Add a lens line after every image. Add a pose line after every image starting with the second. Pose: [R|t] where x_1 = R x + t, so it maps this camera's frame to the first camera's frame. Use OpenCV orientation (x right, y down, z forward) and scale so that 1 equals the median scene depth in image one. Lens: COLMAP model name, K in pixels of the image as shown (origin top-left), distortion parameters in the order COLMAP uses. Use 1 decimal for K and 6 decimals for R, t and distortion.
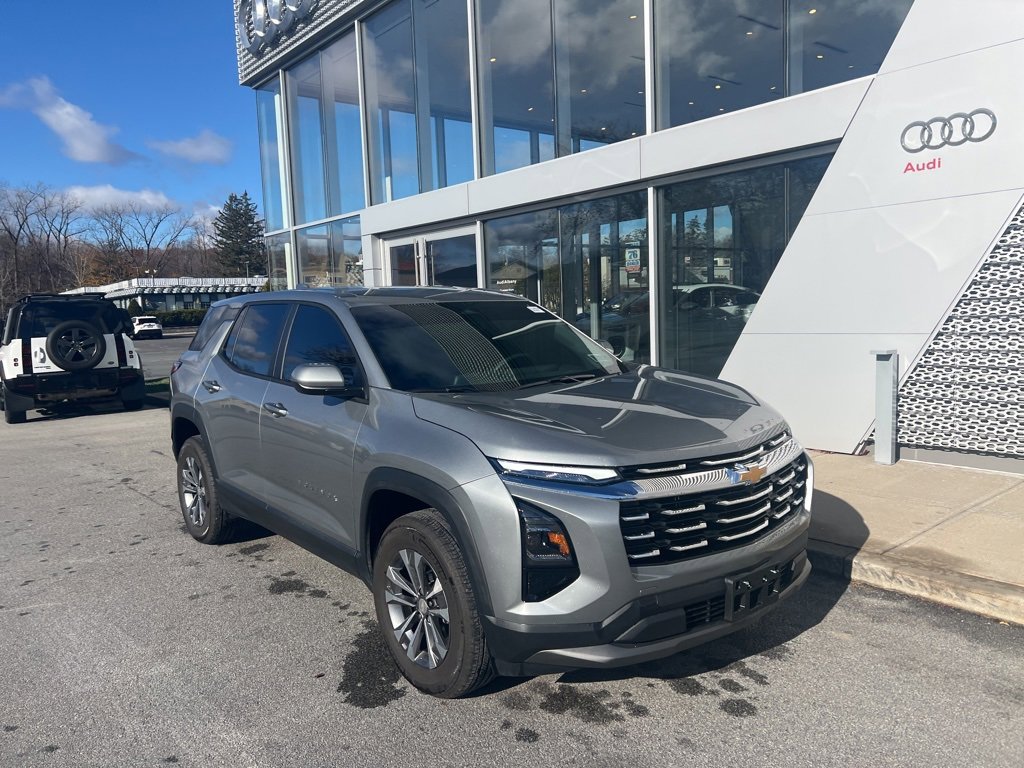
lens RADIAL K [[769.6, 0, 517.6], [0, 769.6, 380.8], [0, 0, 1]] dist [0.057143, -0.058245]
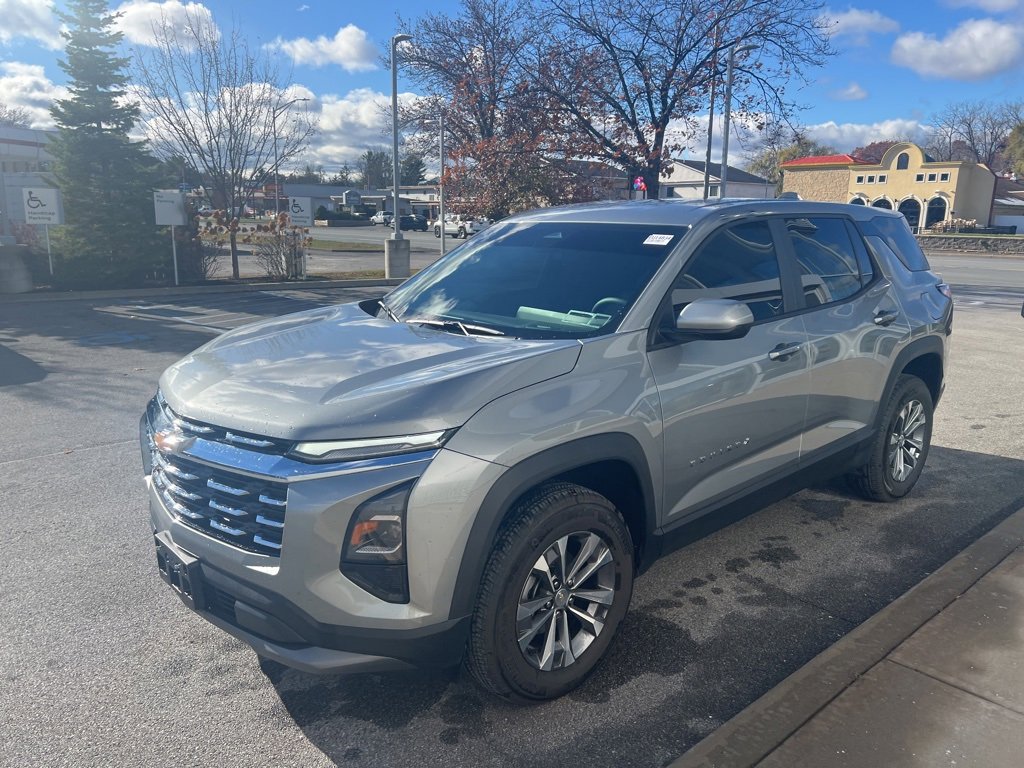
lens RADIAL K [[769.6, 0, 510.9], [0, 769.6, 391.1], [0, 0, 1]] dist [0.057143, -0.058245]
pose [[0.040580, 0.261427, -0.964370, 0.658122], [-0.113498, 0.960124, 0.255500, -0.114257], [0.992709, 0.099086, 0.068633, 0.762439]]
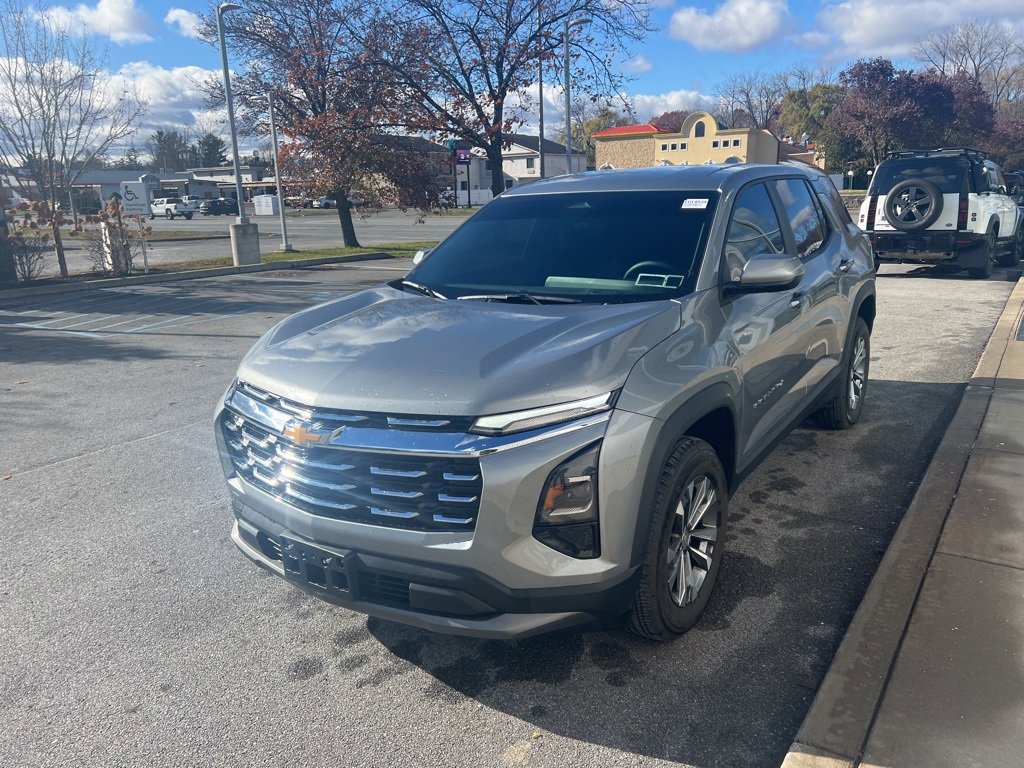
lens RADIAL K [[769.6, 0, 516.3], [0, 769.6, 390.6], [0, 0, 1]] dist [0.057143, -0.058245]
pose [[0.276458, 0.273236, -0.921365, 0.649041], [-0.077278, 0.961946, 0.262083, -0.093674], [0.957914, -0.001254, 0.287053, 0.568008]]
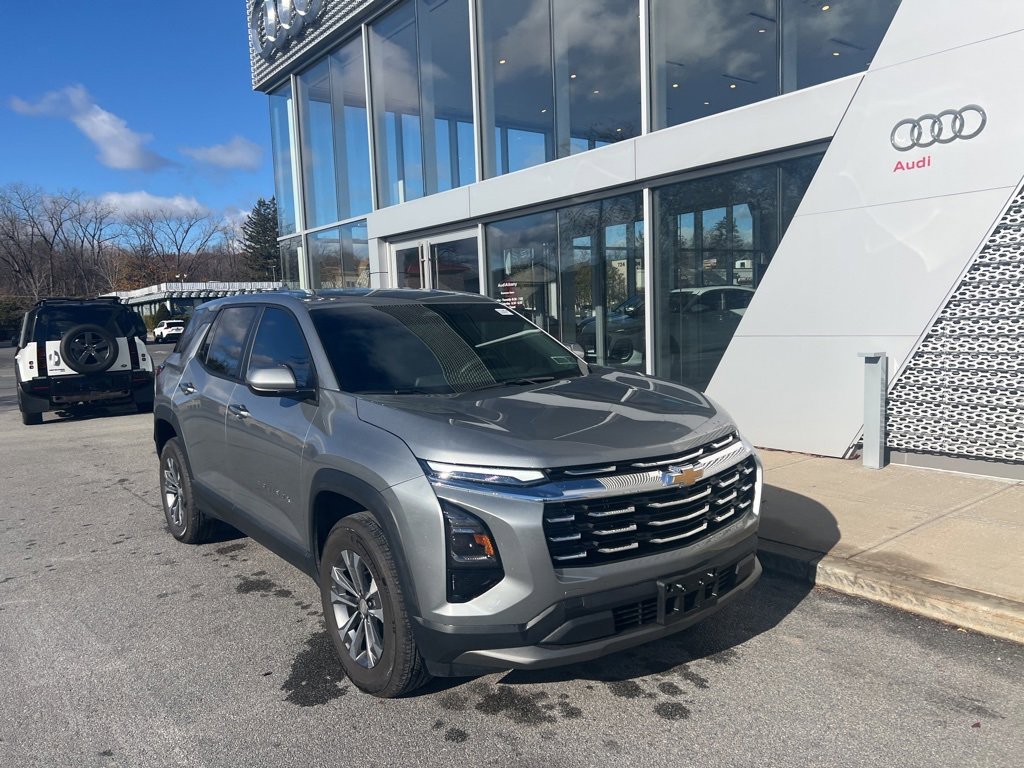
lens RADIAL K [[769.6, 0, 518.6], [0, 769.6, 392.0], [0, 0, 1]] dist [0.057143, -0.058245]
pose [[0.999422, 0.001494, -0.033955, 0.070117], [-0.001158, 0.999950, 0.009911, 0.001359], [0.033968, -0.009866, 0.999374, 0.001978]]
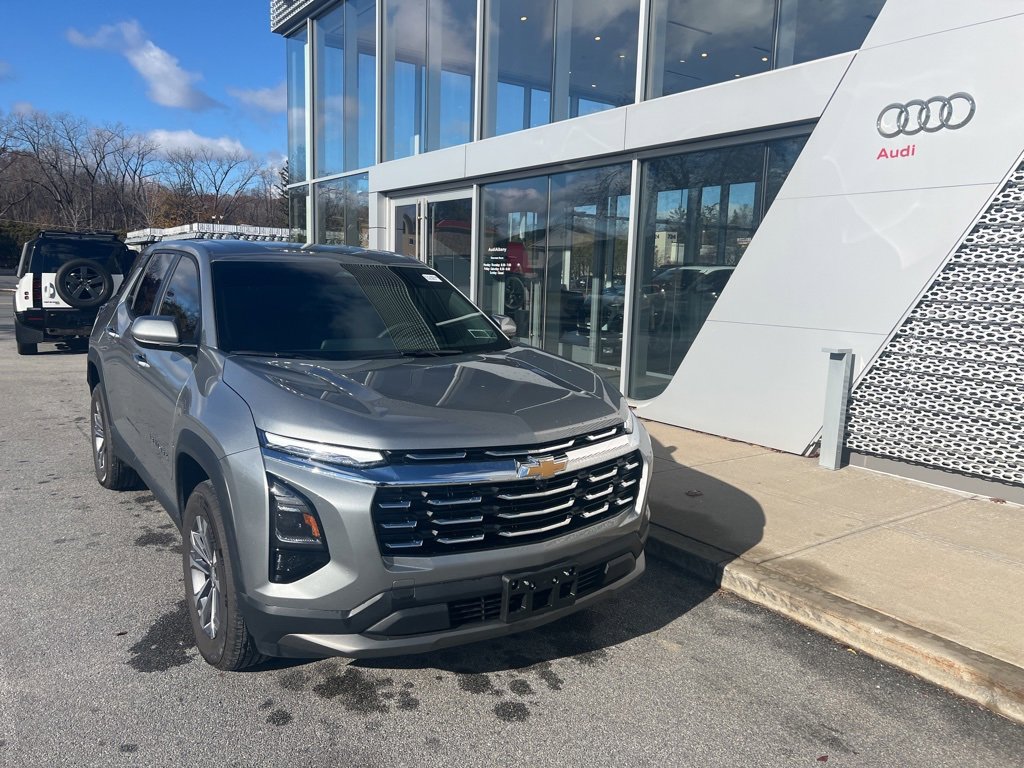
lens RADIAL K [[769.6, 0, 517.1], [0, 769.6, 385.6], [0, 0, 1]] dist [0.057143, -0.058245]
pose [[0.994417, 0.080346, -0.068402, 0.188040], [-0.077108, 0.995831, 0.048738, -0.013224], [0.072033, -0.043192, 0.996467, 0.042864]]
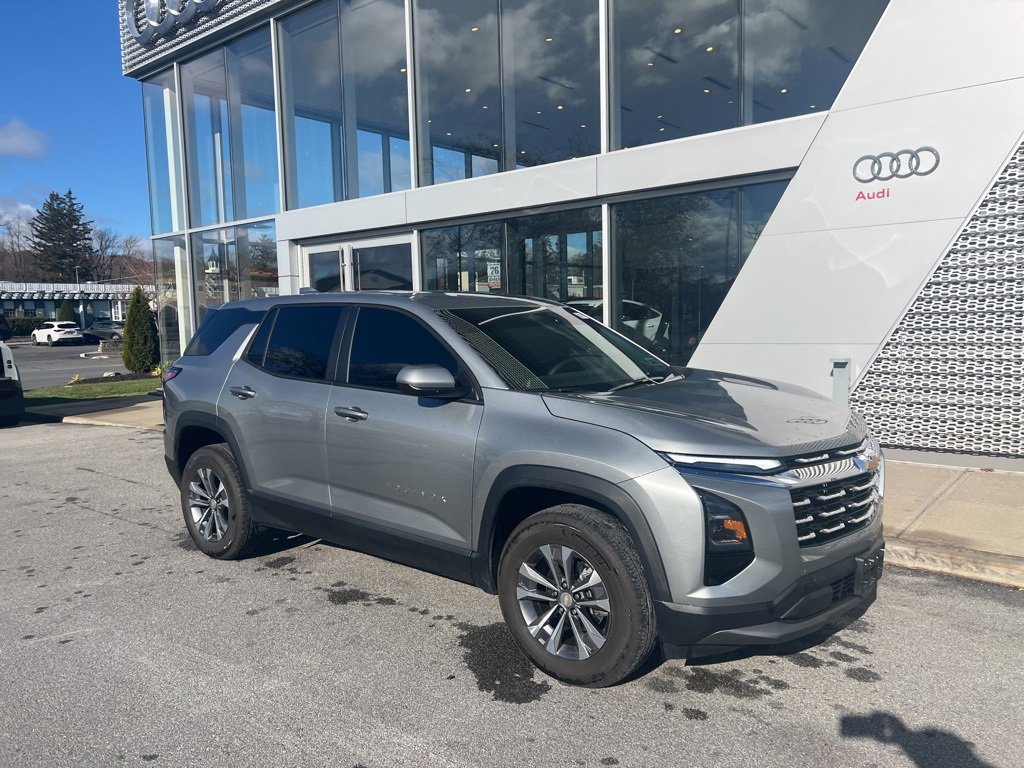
lens RADIAL K [[769.6, 0, 518.8], [0, 769.6, 382.4], [0, 0, 1]] dist [0.057143, -0.058245]
pose [[0.981215, -0.002599, 0.192902, -0.236685], [0.005772, 0.999857, -0.015886, 0.011822], [-0.192833, 0.016701, 0.981089, 0.001244]]
